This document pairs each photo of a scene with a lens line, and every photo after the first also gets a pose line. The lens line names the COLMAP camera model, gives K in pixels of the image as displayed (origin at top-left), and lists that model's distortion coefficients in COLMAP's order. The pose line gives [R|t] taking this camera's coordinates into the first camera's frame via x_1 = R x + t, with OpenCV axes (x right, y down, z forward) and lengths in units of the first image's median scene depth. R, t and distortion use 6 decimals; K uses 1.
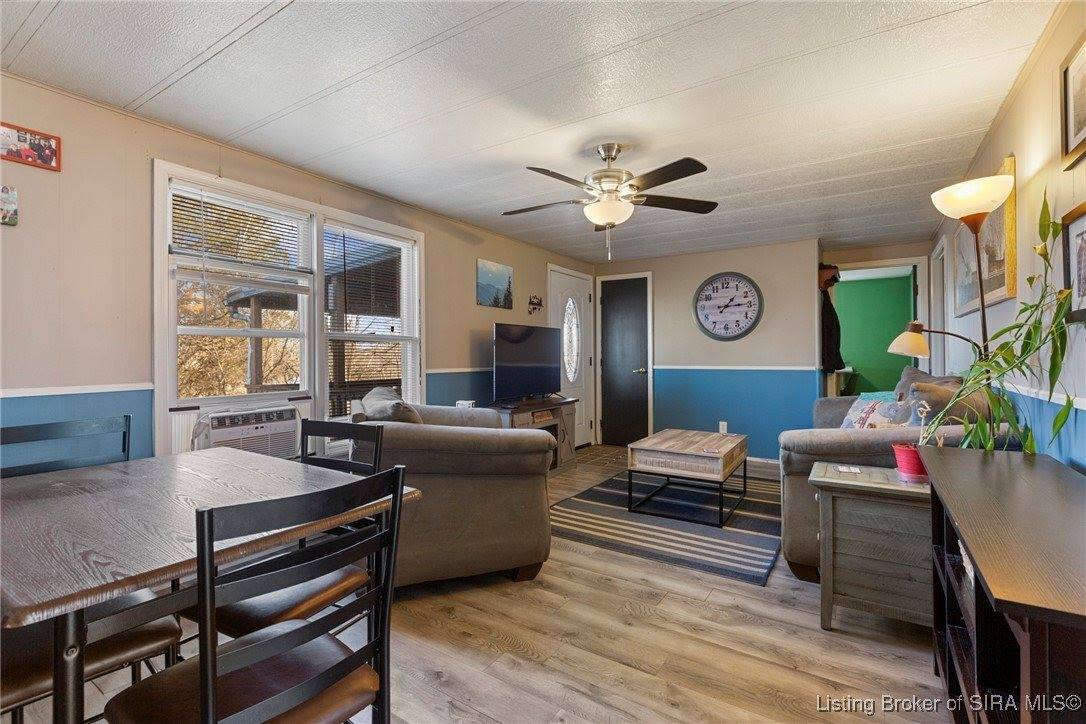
lens RADIAL K [[490.6, 0, 543.7], [0, 490.6, 357.4], [0, 0, 1]] dist [-0.001103, 0.001233]
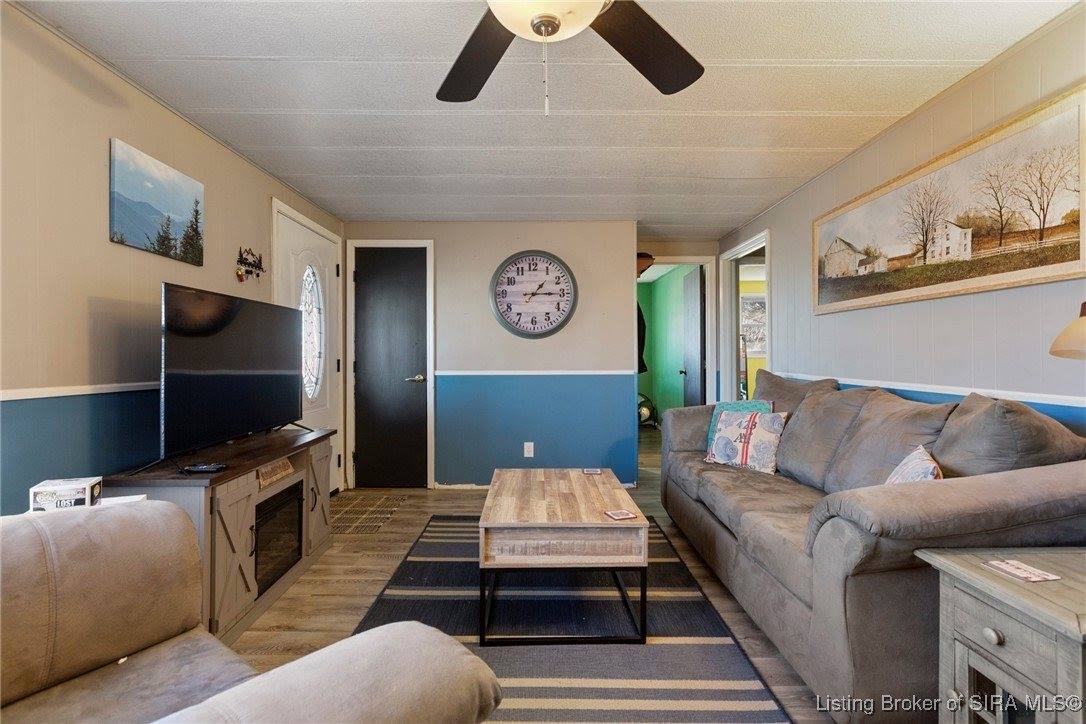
lens RADIAL K [[490.6, 0, 542.2], [0, 490.6, 358.8], [0, 0, 1]] dist [-0.001103, 0.001233]
pose [[0.836821, -0.000909, 0.547476, -0.044657], [0.001402, 0.999999, -0.000482, -0.000811], [-0.547475, 0.001171, 0.836822, 0.352359]]
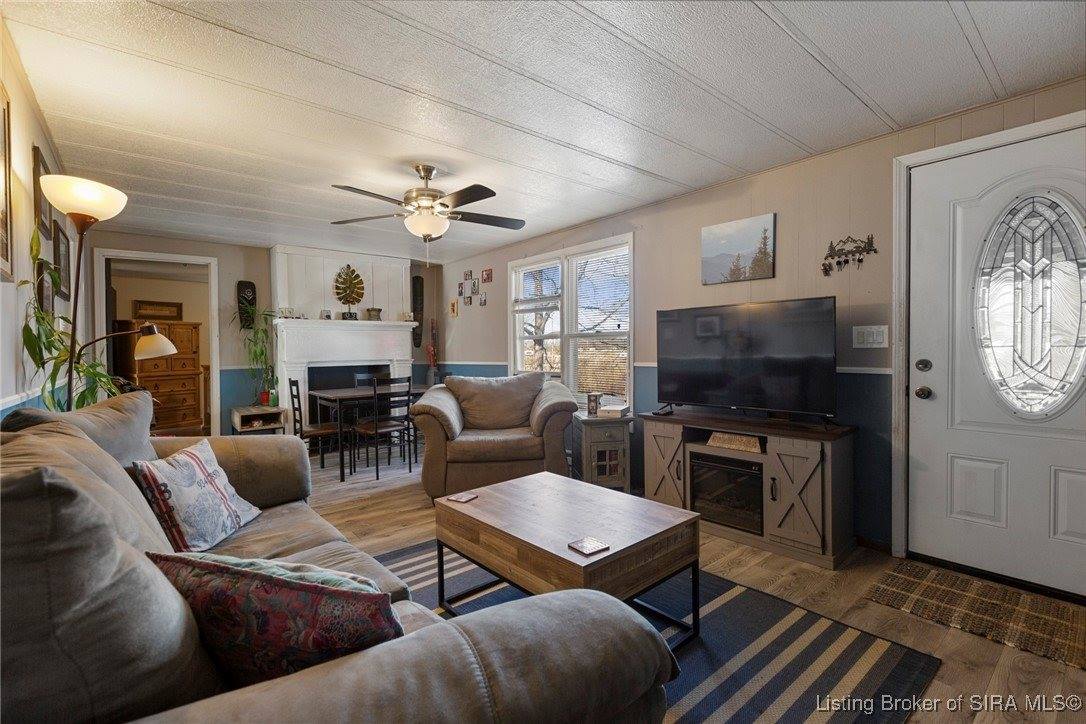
lens RADIAL K [[490.6, 0, 550.1], [0, 490.6, 358.1], [0, 0, 1]] dist [-0.001103, 0.001233]
pose [[-0.289486, 0.017698, -0.957019, 0.603092], [0.004051, 0.999843, 0.017265, -0.002687], [0.957174, 0.001121, -0.289512, 0.841359]]
